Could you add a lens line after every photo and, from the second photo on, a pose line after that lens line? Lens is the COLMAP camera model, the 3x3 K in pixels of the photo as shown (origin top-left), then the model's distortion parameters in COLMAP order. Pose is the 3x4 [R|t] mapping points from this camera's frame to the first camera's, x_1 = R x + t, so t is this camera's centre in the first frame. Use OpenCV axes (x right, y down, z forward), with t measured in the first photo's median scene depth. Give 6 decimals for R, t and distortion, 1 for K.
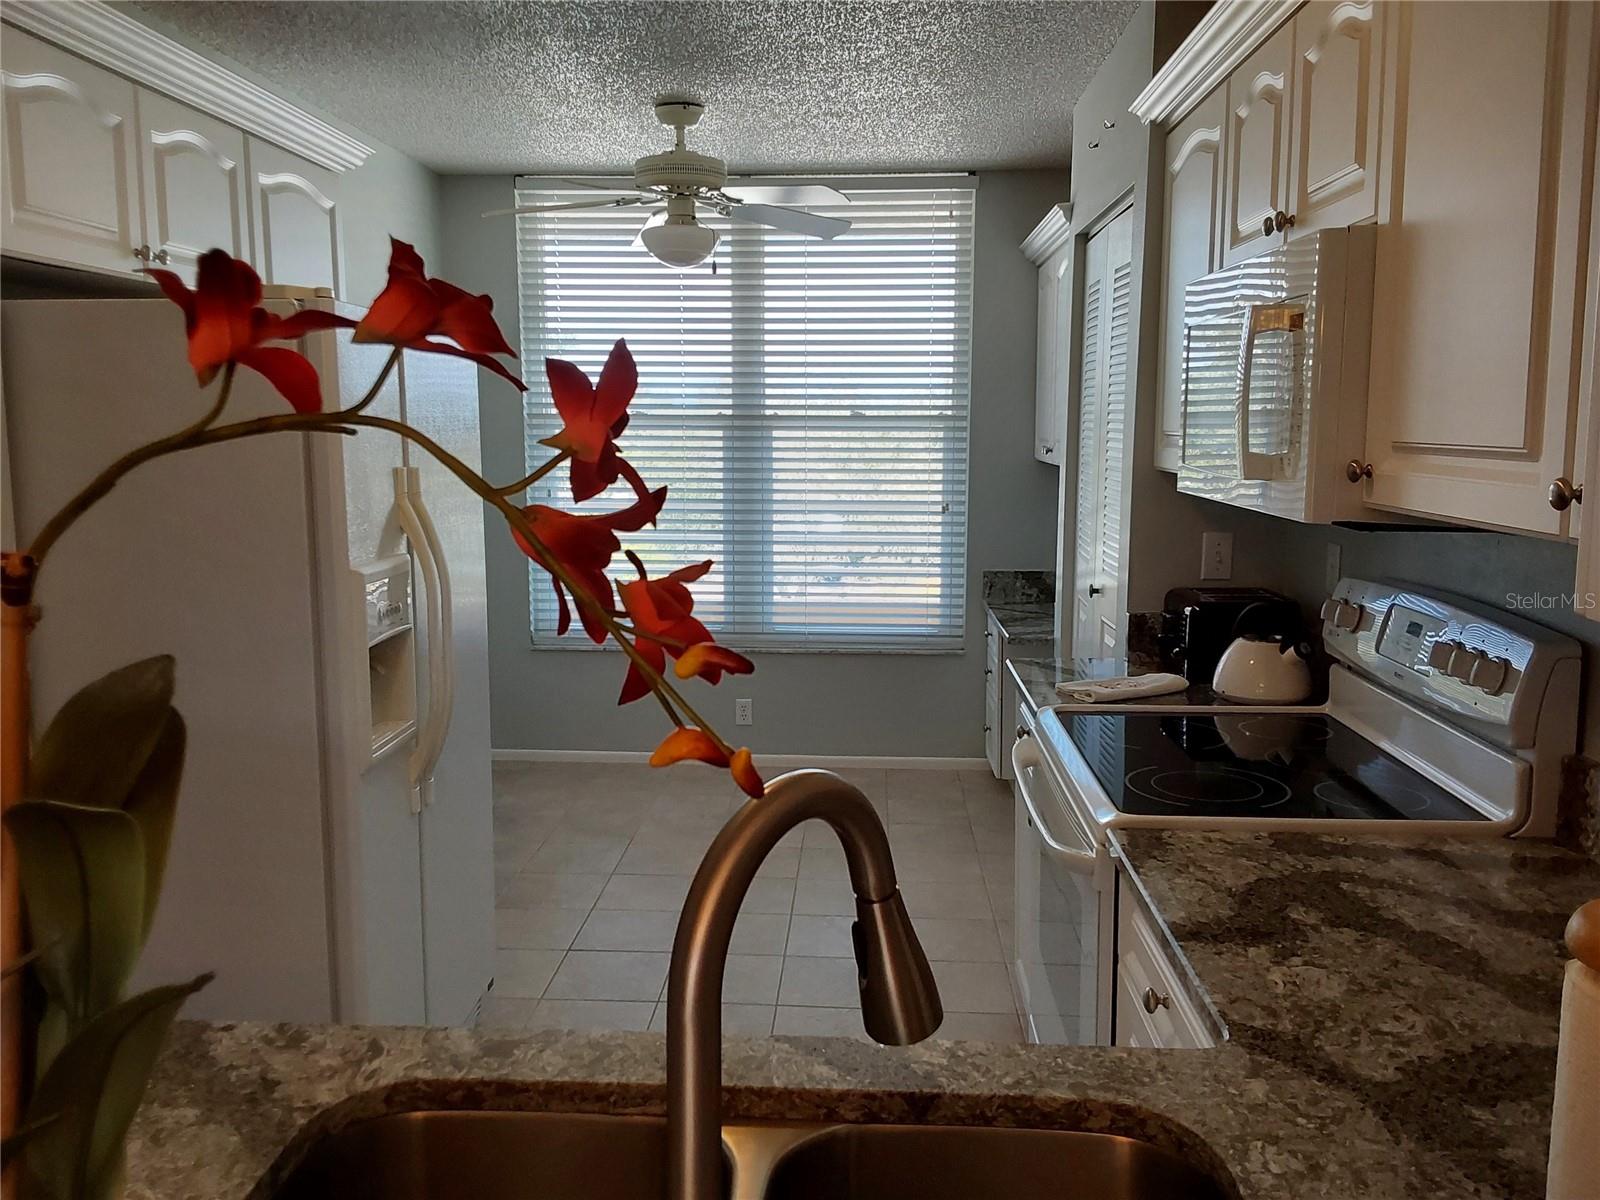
lens RADIAL K [[1285.1, 0, 789.5], [0, 1285.1, 587.1], [0, 0, 1]] dist [0.110775, -0.163692]
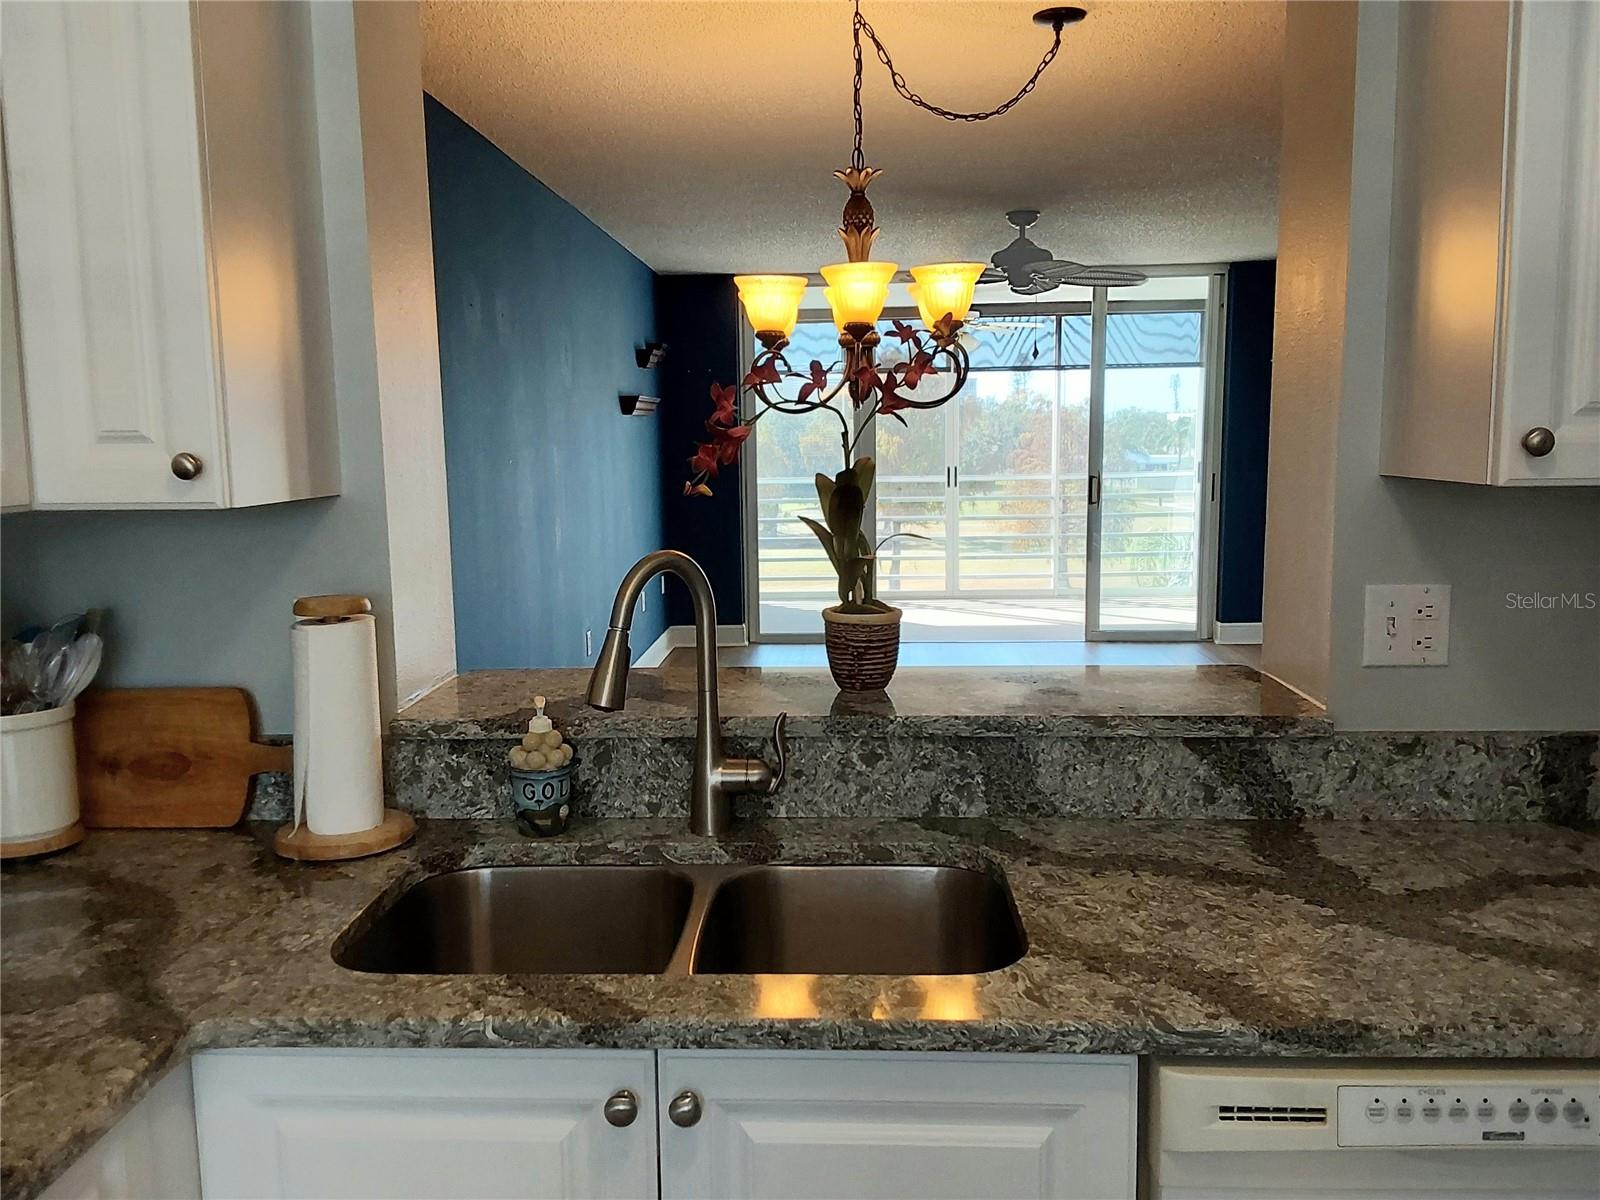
lens RADIAL K [[1285.1, 0, 793.6], [0, 1285.1, 593.9], [0, 0, 1]] dist [0.110775, -0.163692]
pose [[-0.999809, 0.016508, -0.010458, -0.038015], [0.013282, 0.966581, 0.256017, -0.069365], [0.014335, 0.255829, -0.966616, 0.601776]]
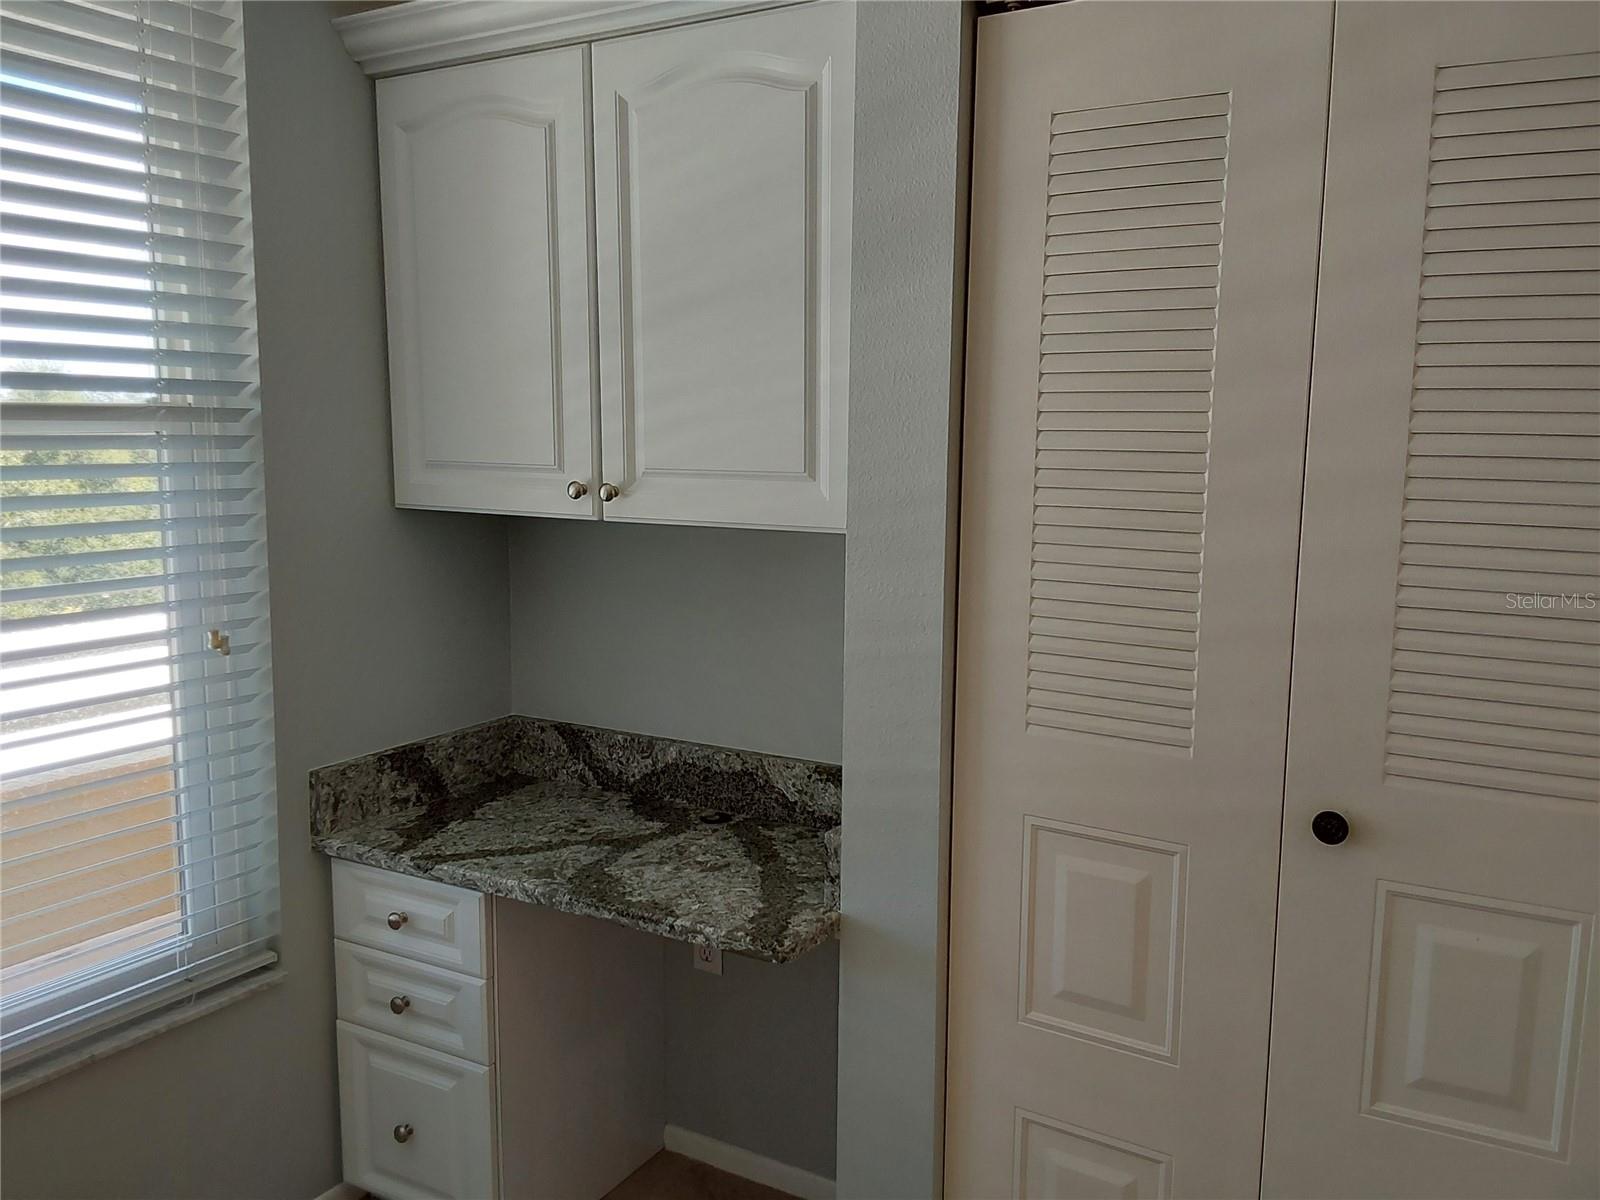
lens RADIAL K [[1285.1, 0, 805.0], [0, 1285.1, 592.7], [0, 0, 1]] dist [0.110775, -0.163692]
pose [[0.456105, -0.112493, 0.882787, -0.210540], [0.107779, 0.991659, 0.070681, -0.118996], [-0.883375, 0.062908, 0.464425, 0.912641]]
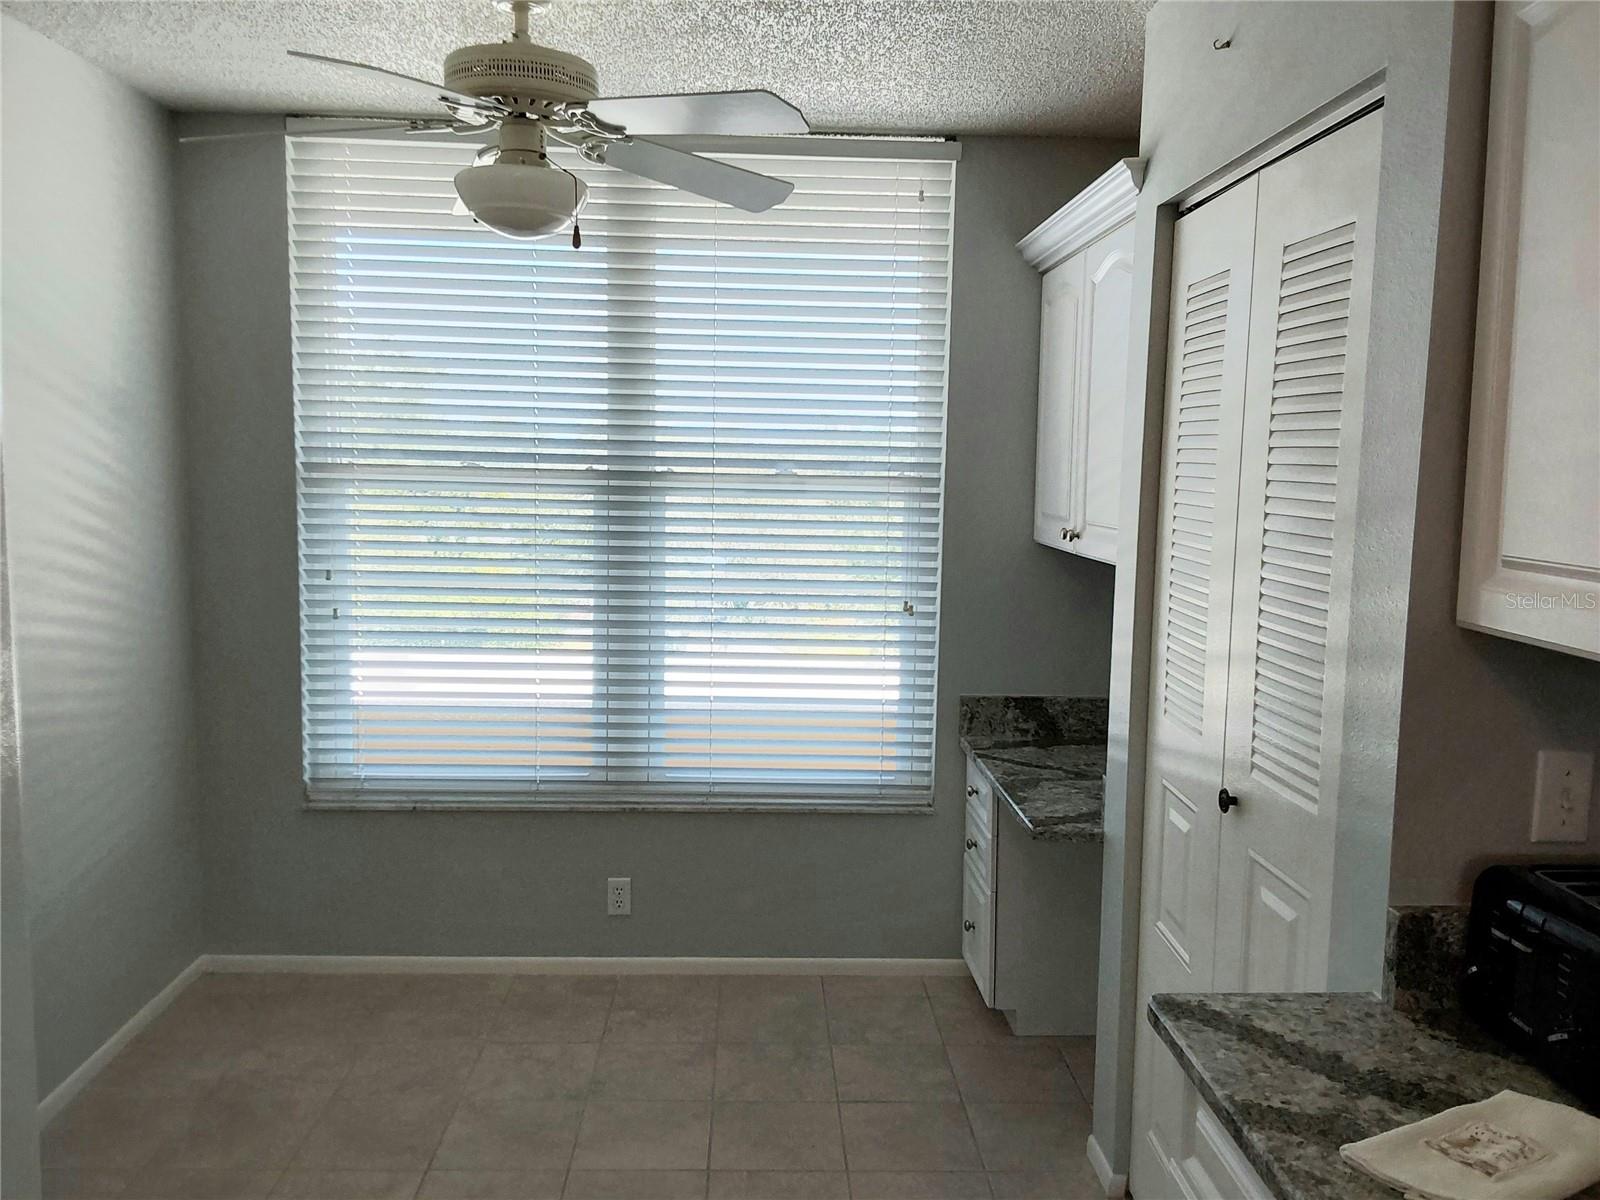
lens RADIAL K [[1285.1, 0, 795.4], [0, 1285.1, 596.4], [0, 0, 1]] dist [0.110775, -0.163692]
pose [[0.995079, 0.008423, 0.098730, -0.015587], [-0.006181, 0.999717, -0.022990, -0.071332], [-0.098896, 0.022266, 0.994849, 0.420422]]
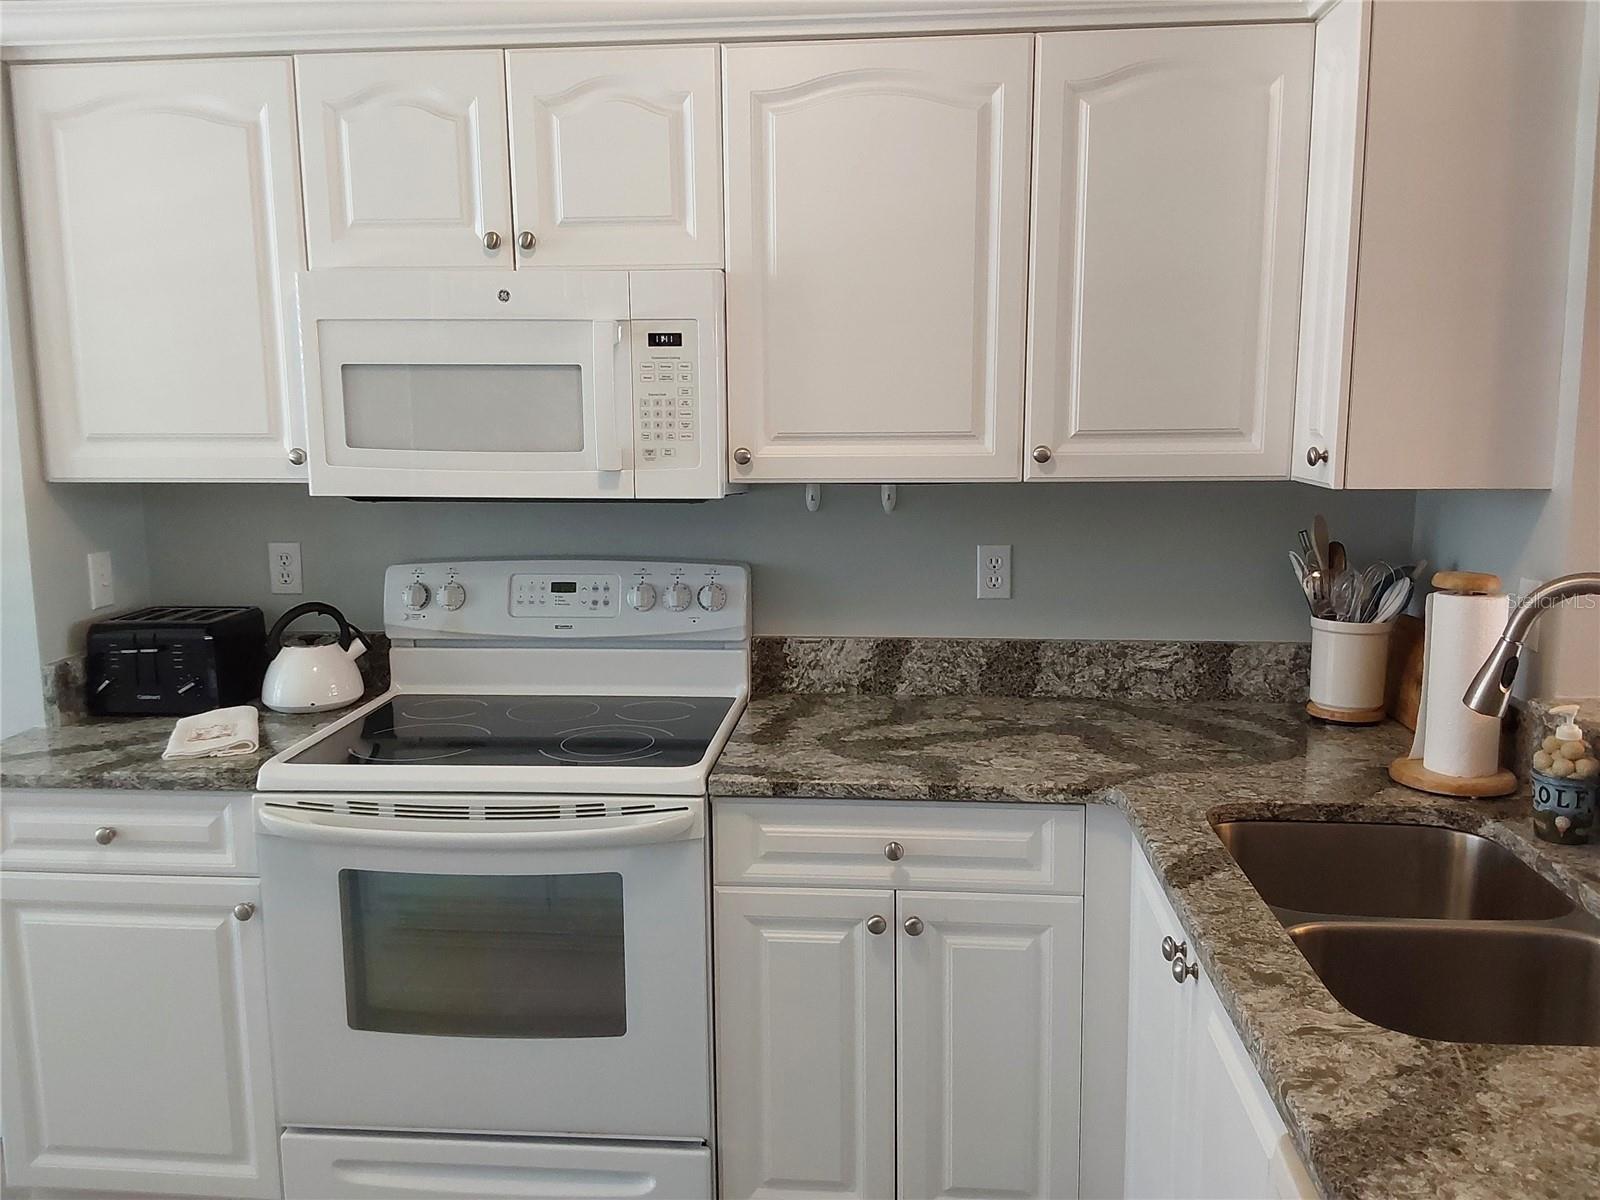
lens RADIAL K [[1285.1, 0, 795.5], [0, 1285.1, 588.9], [0, 0, 1]] dist [0.110775, -0.163692]
pose [[0.027219, -0.142079, 0.989481, -0.411294], [0.136256, 0.981137, 0.137133, -0.059119], [-0.990300, 0.131090, 0.046065, 0.412348]]
